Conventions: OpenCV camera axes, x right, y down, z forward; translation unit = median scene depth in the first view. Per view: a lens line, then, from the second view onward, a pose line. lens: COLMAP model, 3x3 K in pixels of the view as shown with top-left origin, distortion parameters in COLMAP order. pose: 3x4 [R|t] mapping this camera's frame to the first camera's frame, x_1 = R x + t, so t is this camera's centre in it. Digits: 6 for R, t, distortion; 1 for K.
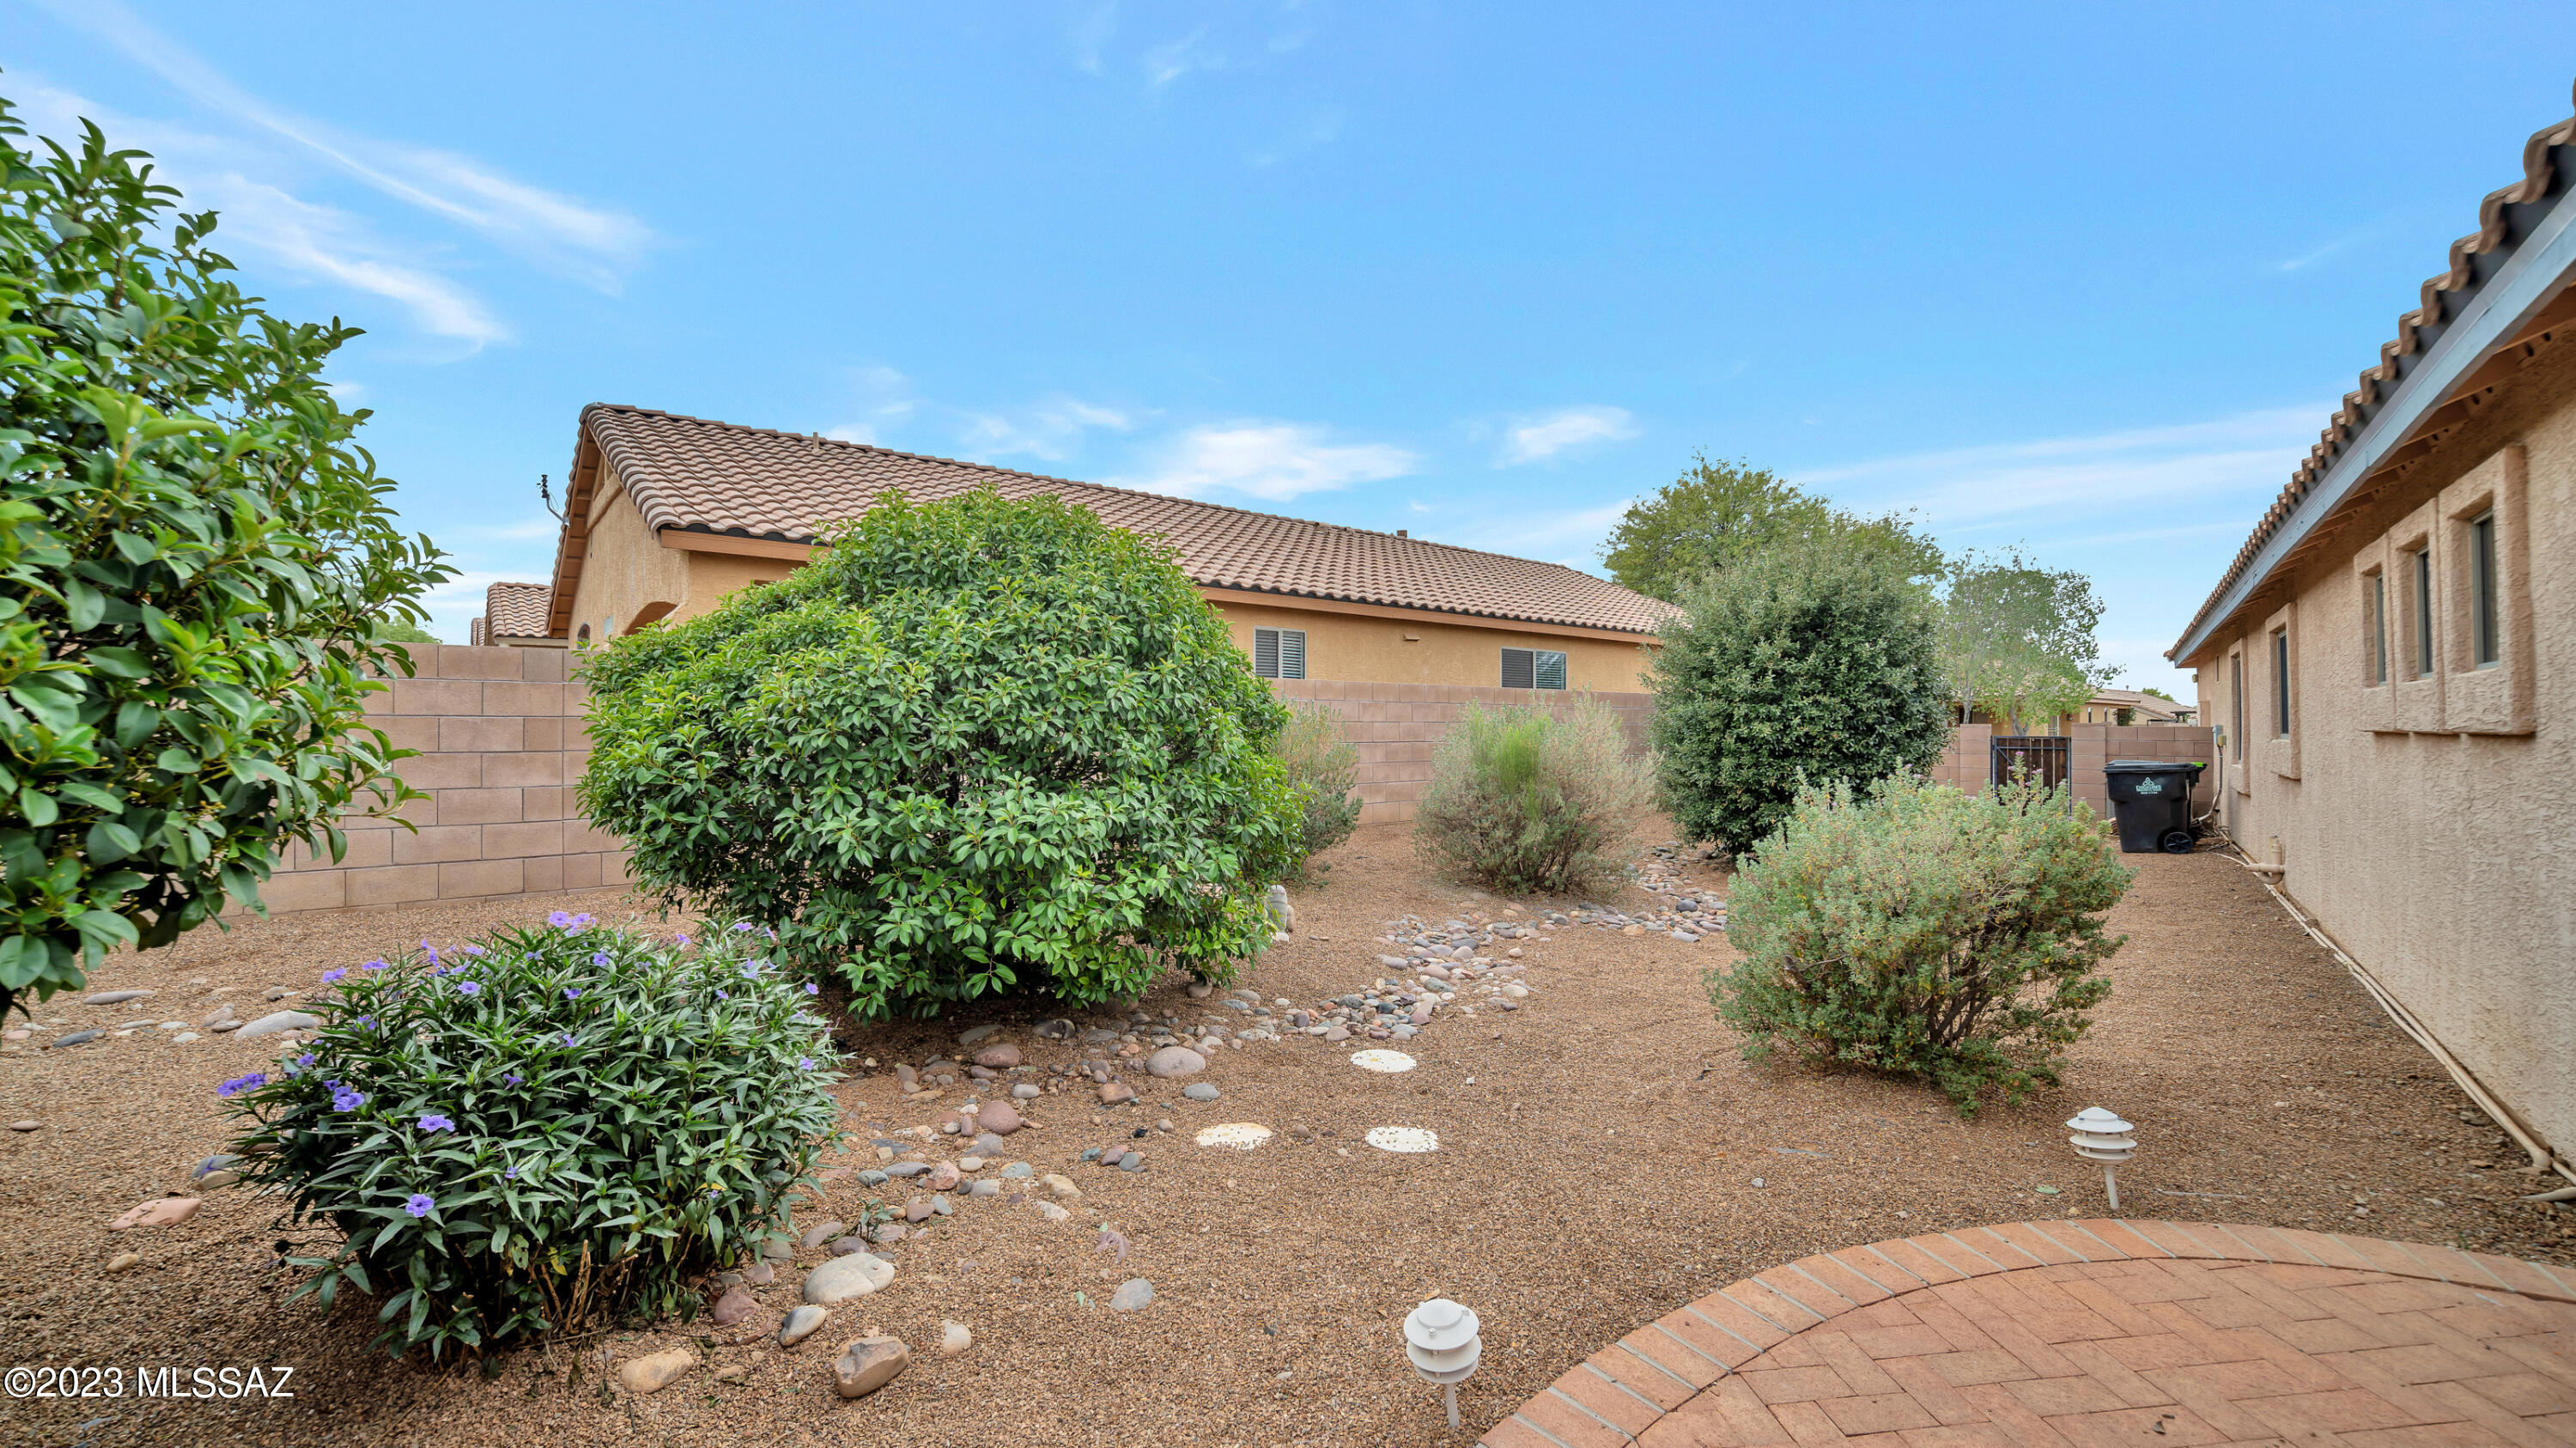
lens RADIAL K [[1021.2, 0, 1288.0], [0, 1021.2, 724.0], [0, 0, 1]] dist [0.001126, 0.000403]
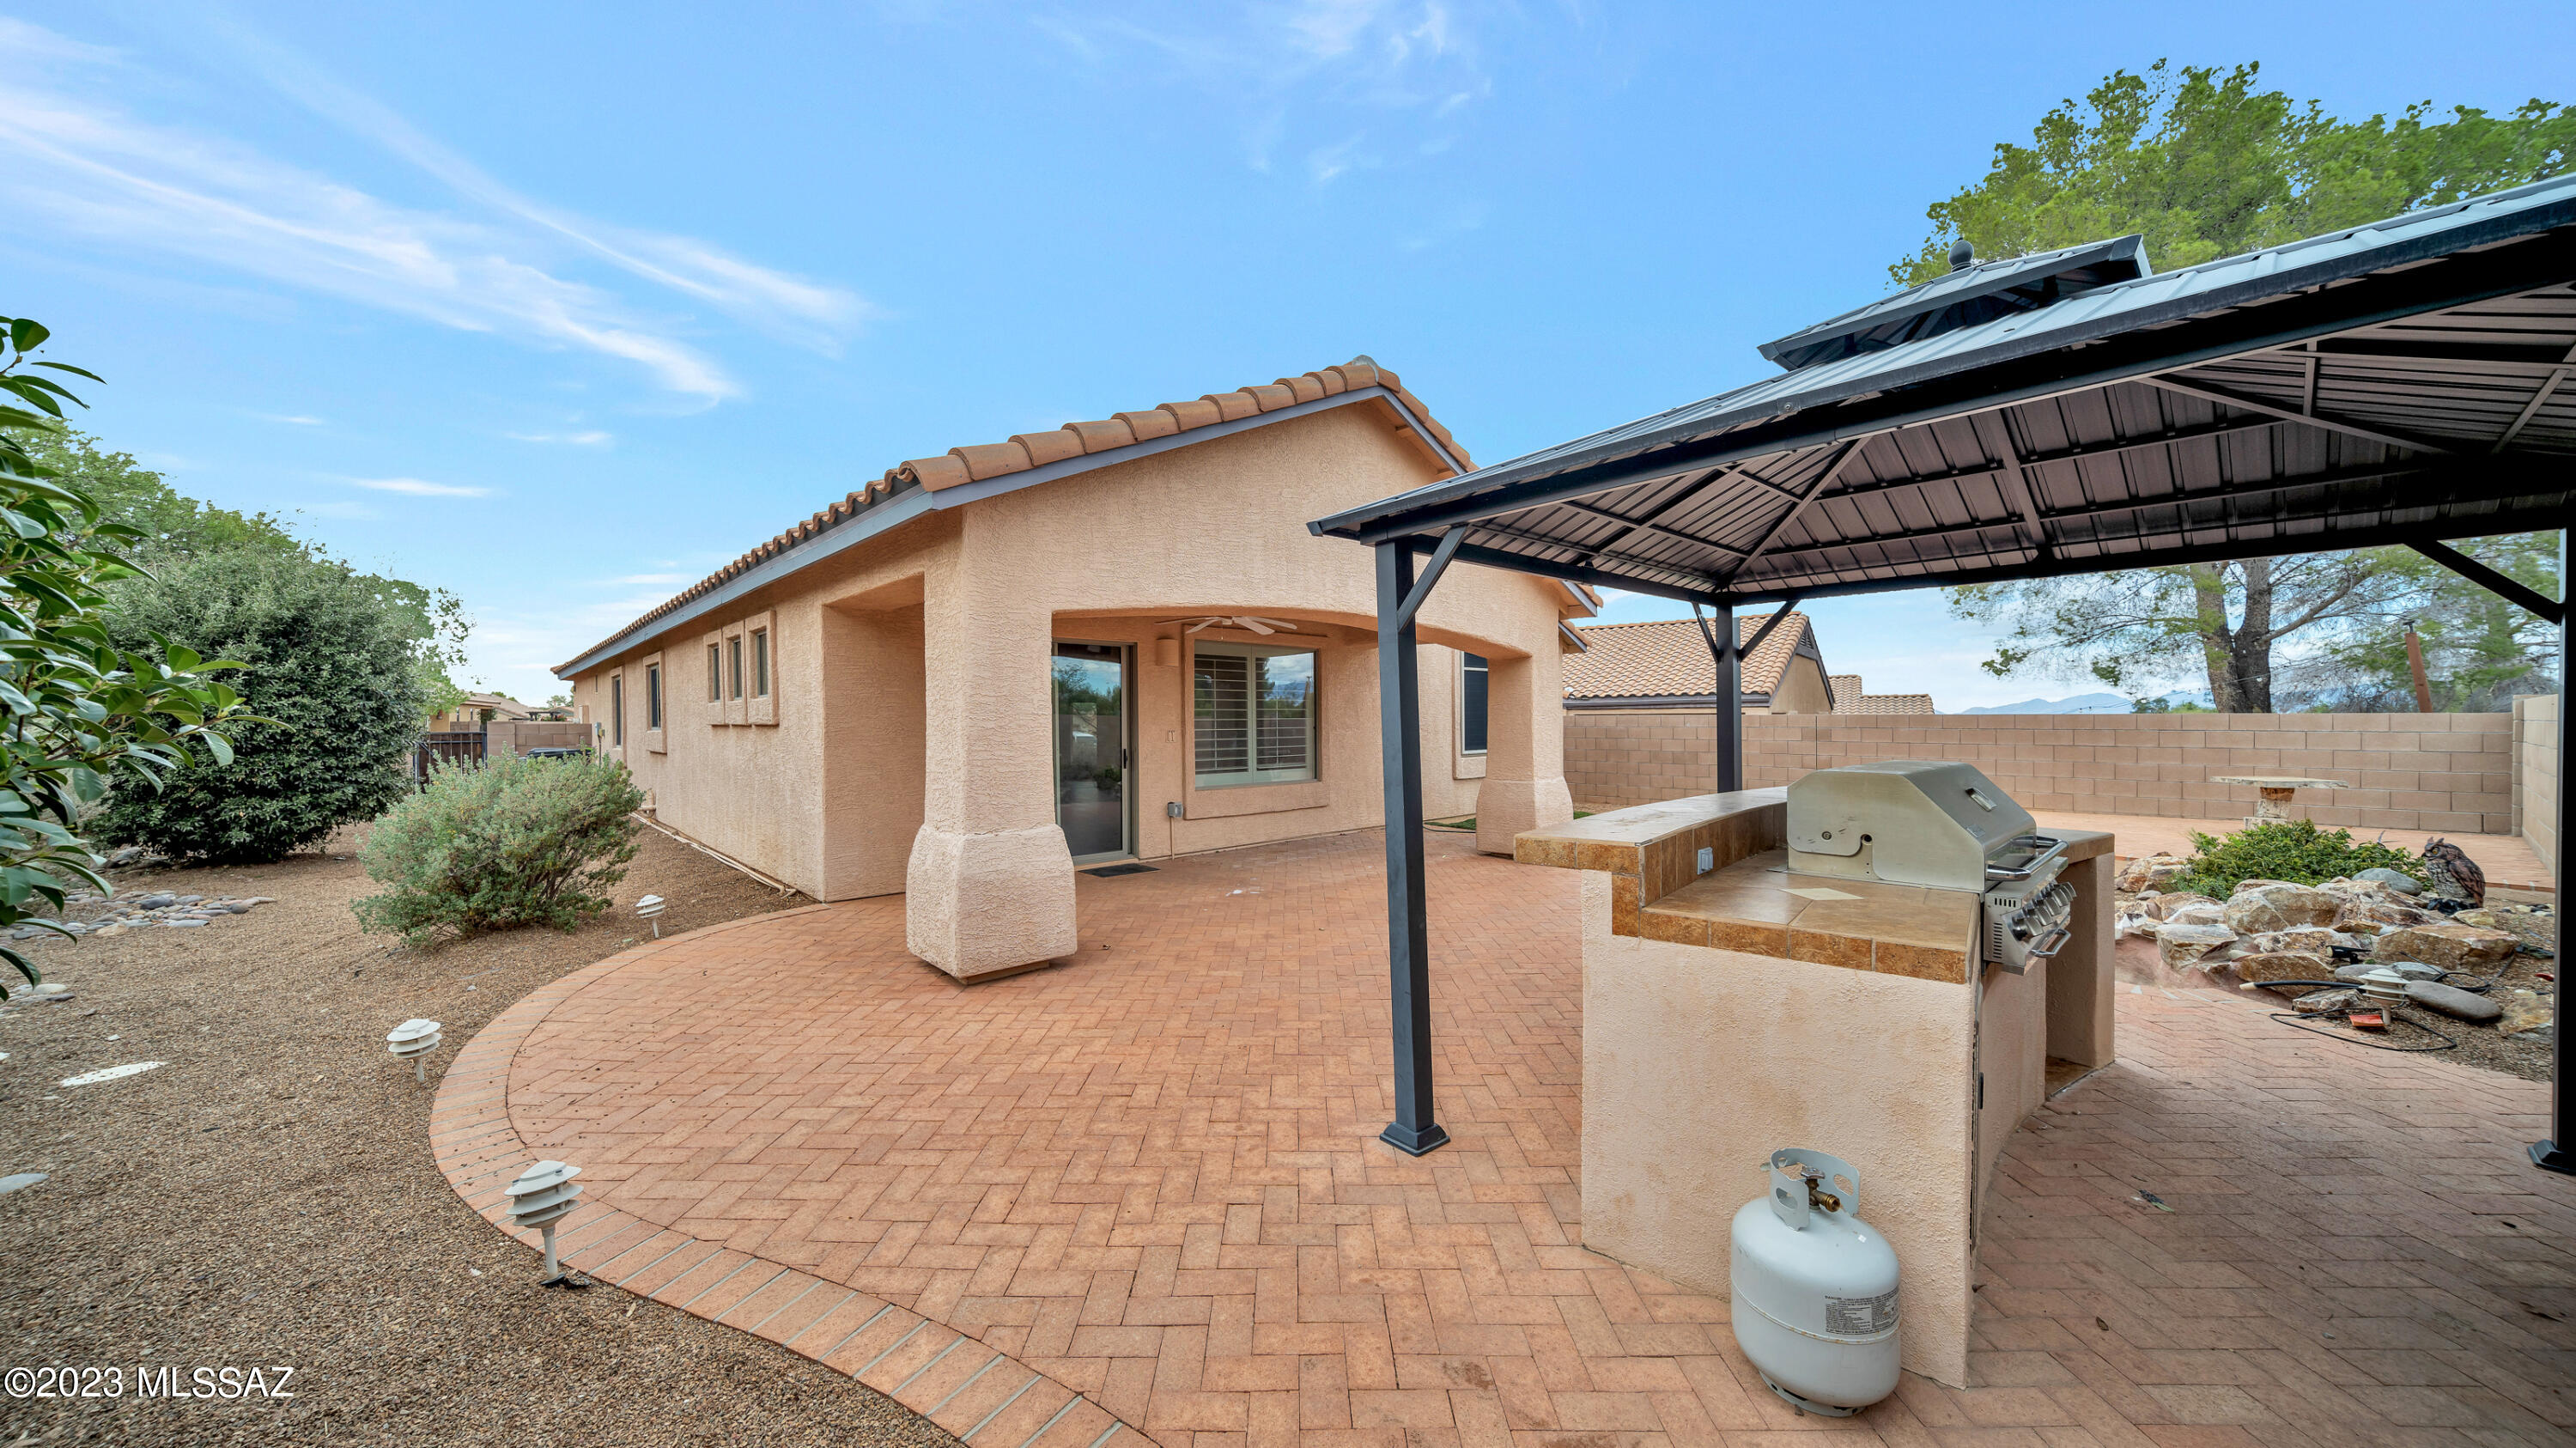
lens RADIAL K [[899.5, 0, 1288.0], [0, 899.5, 724.0], [0, 0, 1]] dist [-0.000527, 0.000053]
pose [[0.137332, -0.005941, 0.990507, -0.308193], [0.003479, 0.999979, 0.005516, 0.000020], [-0.990519, 0.002688, 0.137350, -0.208901]]
